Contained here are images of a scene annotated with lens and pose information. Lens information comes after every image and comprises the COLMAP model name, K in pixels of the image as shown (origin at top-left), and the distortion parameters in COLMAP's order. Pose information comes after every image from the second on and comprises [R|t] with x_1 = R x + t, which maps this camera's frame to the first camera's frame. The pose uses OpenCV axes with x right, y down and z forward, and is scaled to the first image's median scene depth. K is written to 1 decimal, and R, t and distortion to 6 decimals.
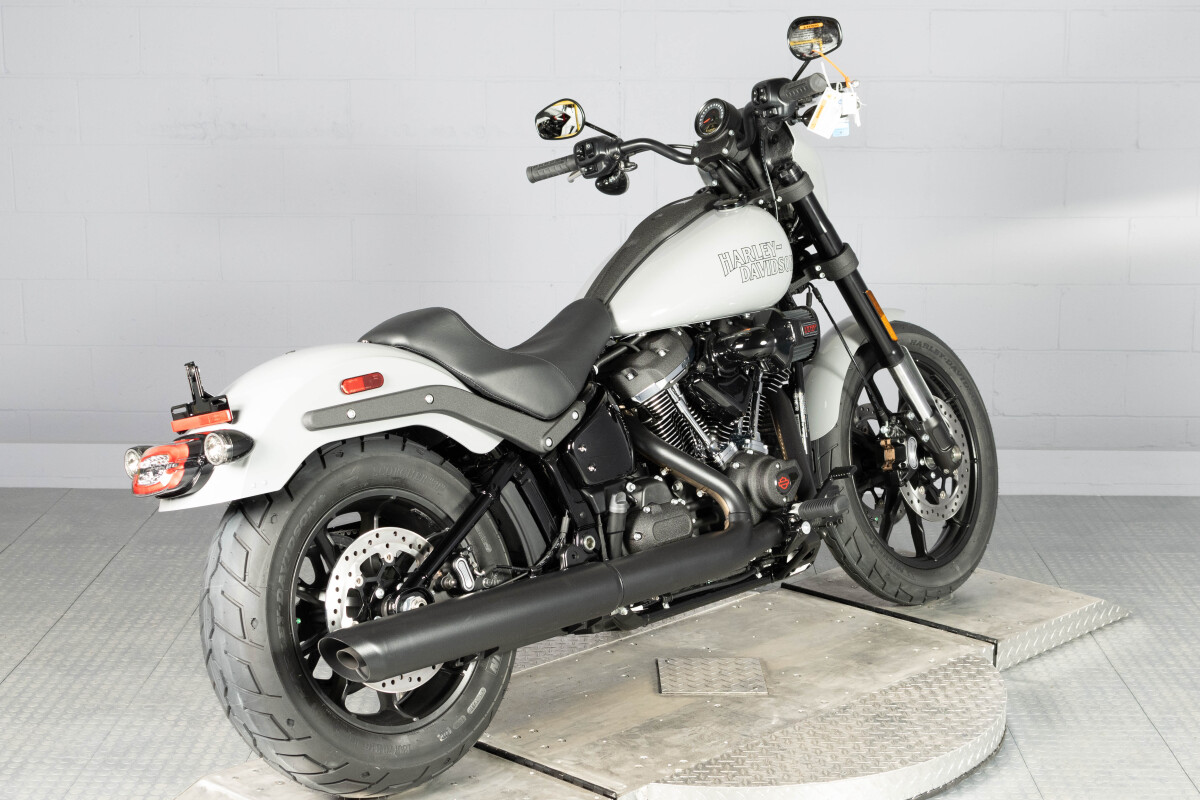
lens RADIAL K [[2001.4, 0, 629.7], [0, 2001.4, 384.9], [0, 0, 1]] dist [-0.004494, 0.023614]
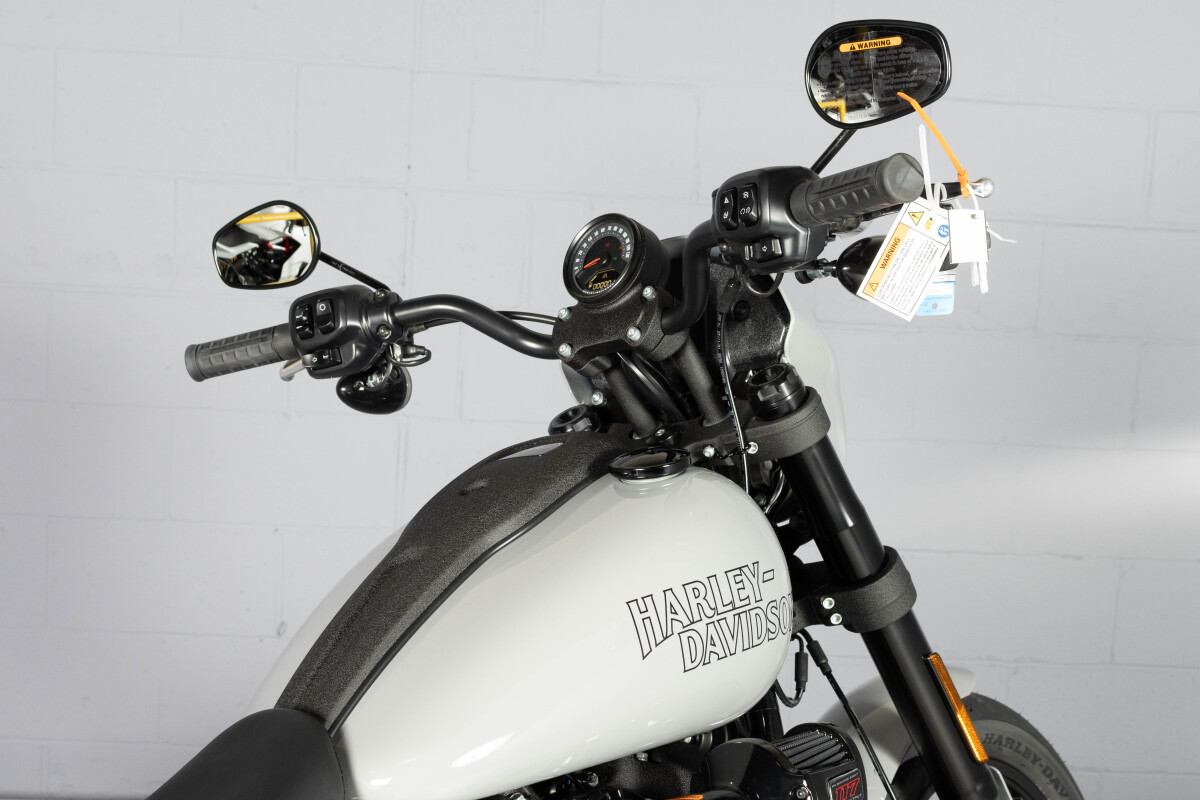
lens RADIAL K [[2006.3, 0, 599.0], [0, 2006.3, 402.1], [0, 0, 1]] dist [0.004857, 0.037069]
pose [[0.995271, 0.040371, 0.088349, 0.002220], [-0.034675, 0.997277, -0.065082, -0.076190], [-0.090736, 0.061711, 0.993961, 0.589338]]
